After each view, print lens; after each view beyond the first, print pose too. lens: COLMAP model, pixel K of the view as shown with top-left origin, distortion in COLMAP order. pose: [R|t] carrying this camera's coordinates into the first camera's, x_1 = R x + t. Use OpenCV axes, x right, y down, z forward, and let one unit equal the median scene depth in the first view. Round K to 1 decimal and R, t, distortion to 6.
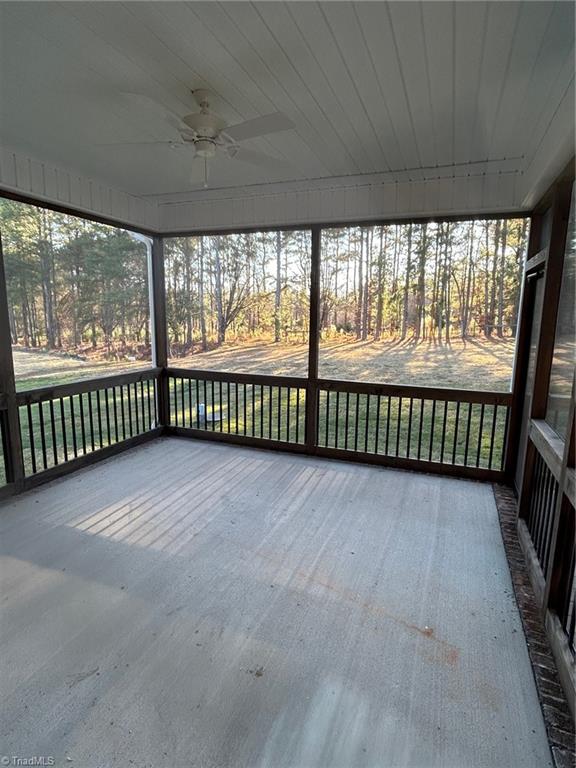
lens RADIAL K [[411.6, 0, 289.0], [0, 411.6, 383.7], [0, 0, 1]] dist [-0.003297, 0.000114]
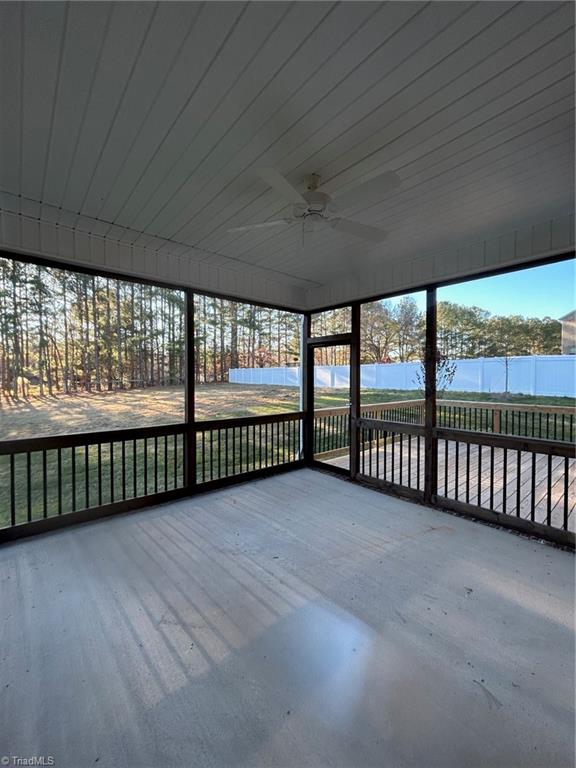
lens RADIAL K [[312.0, 0, 287.0], [0, 312.0, 382.8], [0, 0, 1]] dist [-0.003491, 0.000077]
pose [[0.472414, -0.034608, 0.880697, -0.572997], [0.153885, 0.987119, -0.043755, -0.043806], [-0.867839, 0.156197, 0.471655, 0.379473]]
